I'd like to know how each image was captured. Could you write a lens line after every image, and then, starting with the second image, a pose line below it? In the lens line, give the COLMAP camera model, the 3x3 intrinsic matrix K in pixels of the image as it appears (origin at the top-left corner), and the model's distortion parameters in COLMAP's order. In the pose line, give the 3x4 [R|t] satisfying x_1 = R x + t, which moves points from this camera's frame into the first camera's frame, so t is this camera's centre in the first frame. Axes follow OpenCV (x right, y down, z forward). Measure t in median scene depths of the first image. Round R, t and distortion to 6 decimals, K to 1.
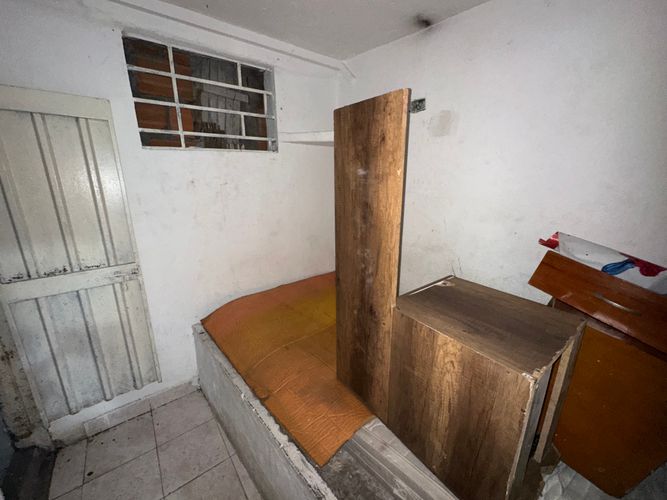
lens RADIAL K [[267.4, 0, 333.3], [0, 267.4, 247.6], [0, 0, 1]] dist [-0.001744, 0.000119]
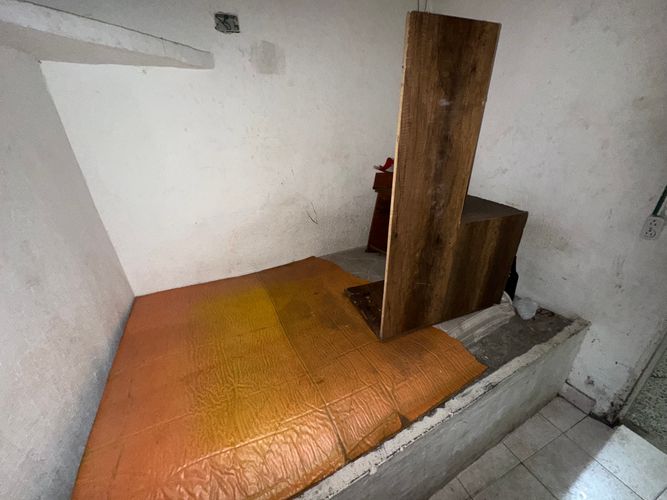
lens RADIAL K [[267.4, 0, 332.5], [0, 267.4, 248.6], [0, 0, 1]] dist [-0.001744, 0.000119]
pose [[0.249221, -0.400800, 0.881617, -1.016814], [0.282990, 0.900748, 0.329500, -0.235276], [-0.926178, 0.167370, 0.337908, 1.108936]]
